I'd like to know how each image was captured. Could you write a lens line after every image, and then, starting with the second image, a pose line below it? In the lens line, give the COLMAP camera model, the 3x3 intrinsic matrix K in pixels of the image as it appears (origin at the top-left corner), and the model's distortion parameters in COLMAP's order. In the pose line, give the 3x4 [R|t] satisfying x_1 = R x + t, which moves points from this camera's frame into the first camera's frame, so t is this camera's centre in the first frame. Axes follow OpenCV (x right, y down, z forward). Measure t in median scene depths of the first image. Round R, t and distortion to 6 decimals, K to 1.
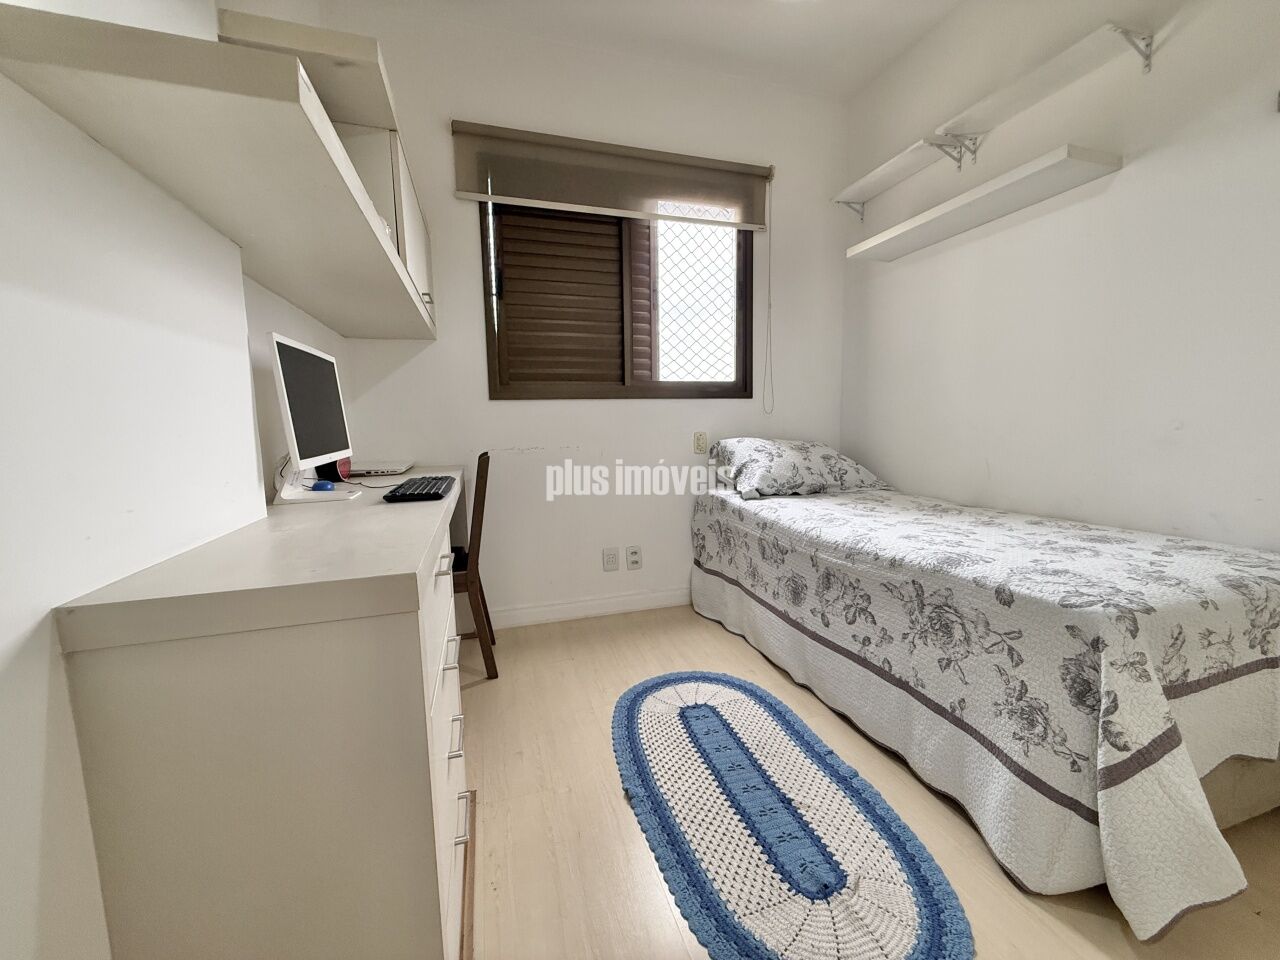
lens RADIAL K [[510.8, 0, 643.0], [0, 510.8, 481.0], [0, 0, 1]] dist [0.001427, -0.000326]
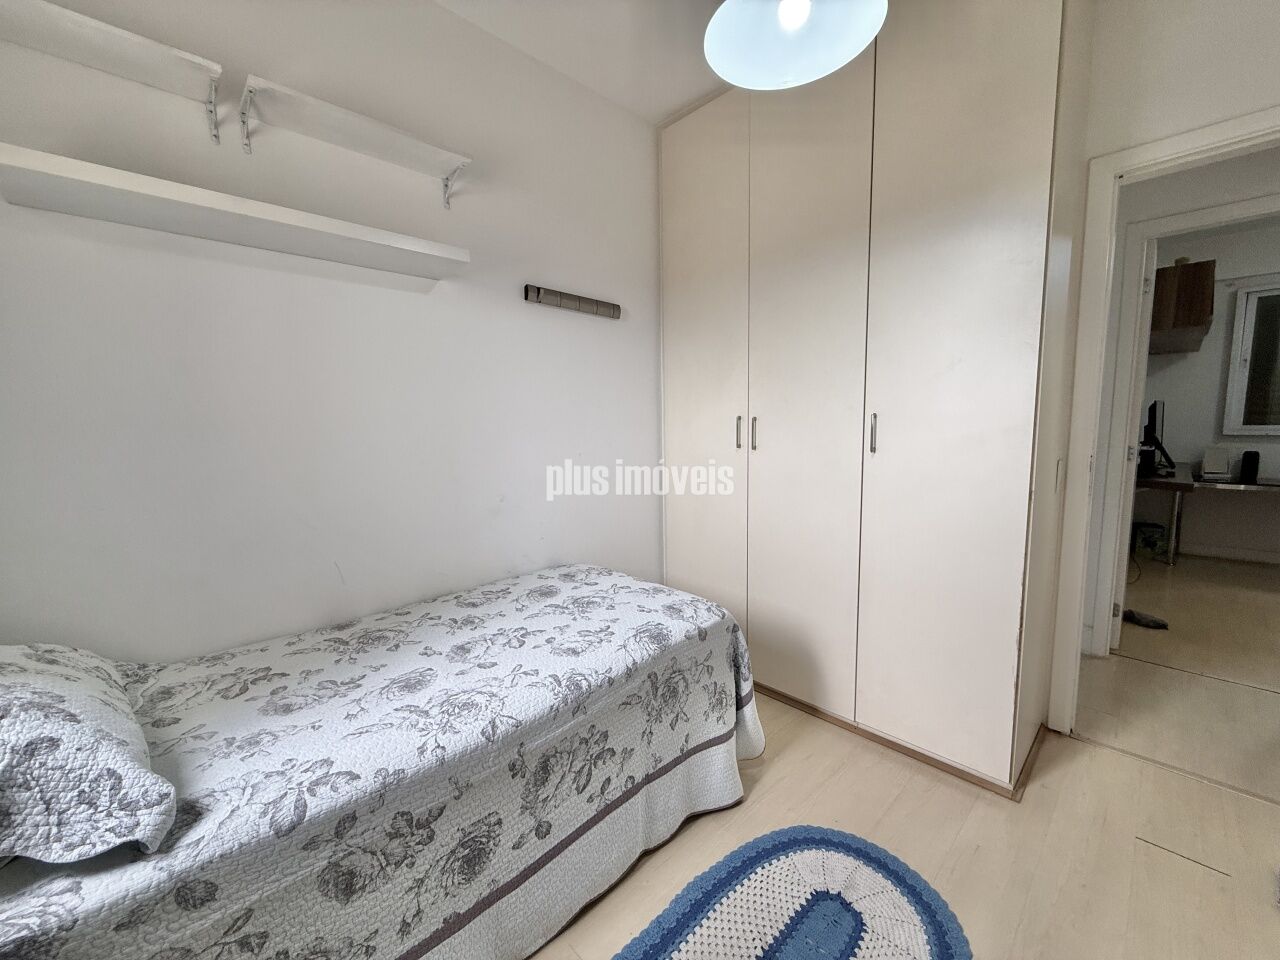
lens RADIAL K [[510.8, 0, 635.7], [0, 510.8, 477.1], [0, 0, 1]] dist [0.001427, -0.000326]
pose [[-0.437338, -0.073673, 0.896275, -0.301698], [0.128923, 0.981208, 0.143562, -0.298004], [-0.890008, 0.178336, -0.419621, 1.200269]]
